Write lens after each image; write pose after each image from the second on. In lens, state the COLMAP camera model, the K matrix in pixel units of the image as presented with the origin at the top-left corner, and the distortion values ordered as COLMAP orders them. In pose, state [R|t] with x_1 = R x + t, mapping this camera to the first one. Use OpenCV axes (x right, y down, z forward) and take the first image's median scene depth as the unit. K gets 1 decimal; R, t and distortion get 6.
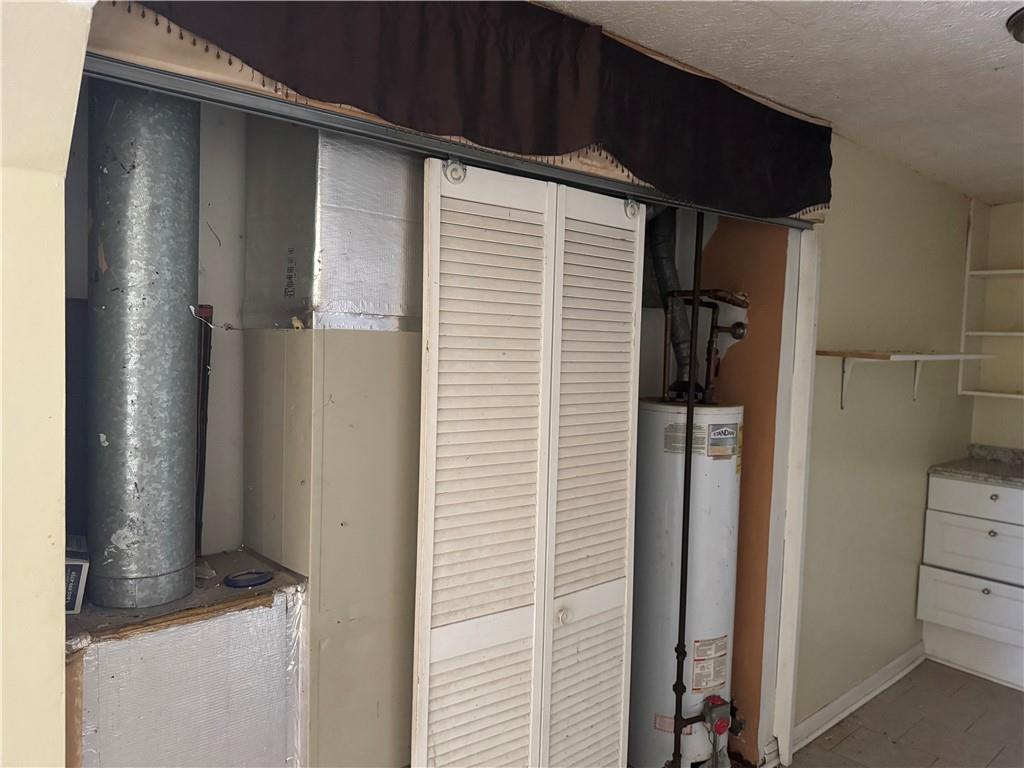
lens RADIAL K [[718.7, 0, 512.2], [0, 718.7, 383.0], [0, 0, 1]] dist [-0.002388, -0.002207]
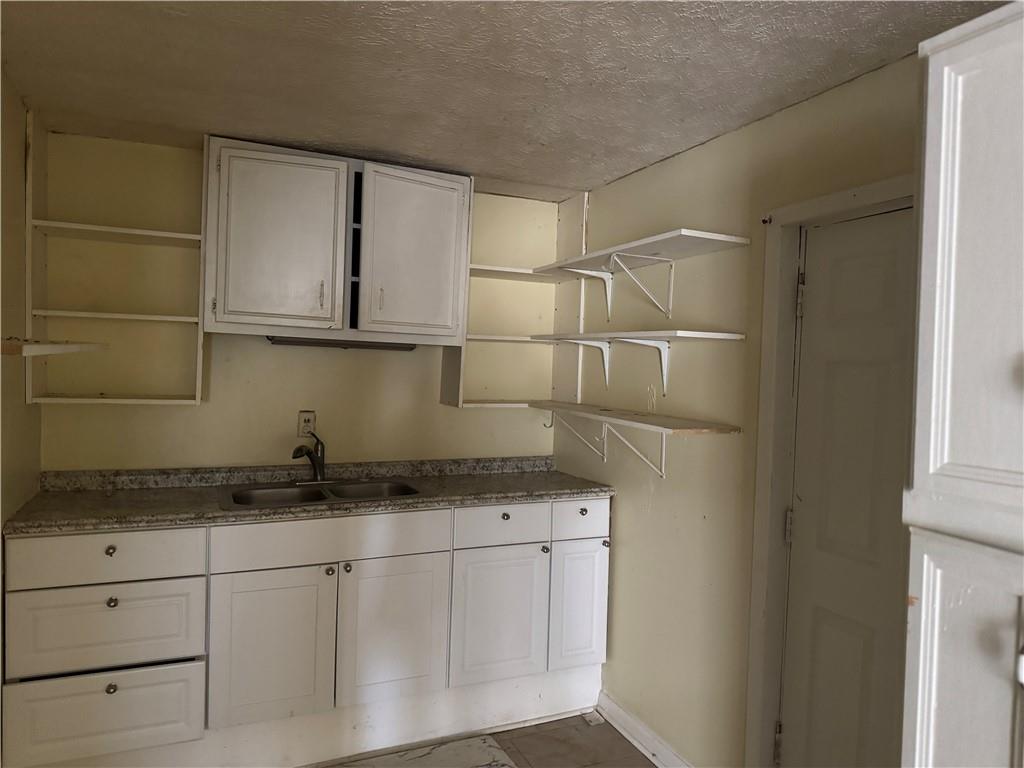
lens RADIAL K [[718.7, 0, 513.2], [0, 718.7, 384.6], [0, 0, 1]] dist [-0.002388, -0.002207]
pose [[0.290242, -0.059745, 0.955086, 0.119769], [0.041833, 0.997887, 0.049709, -0.016488], [-0.956038, 0.025527, 0.292128, 0.380832]]
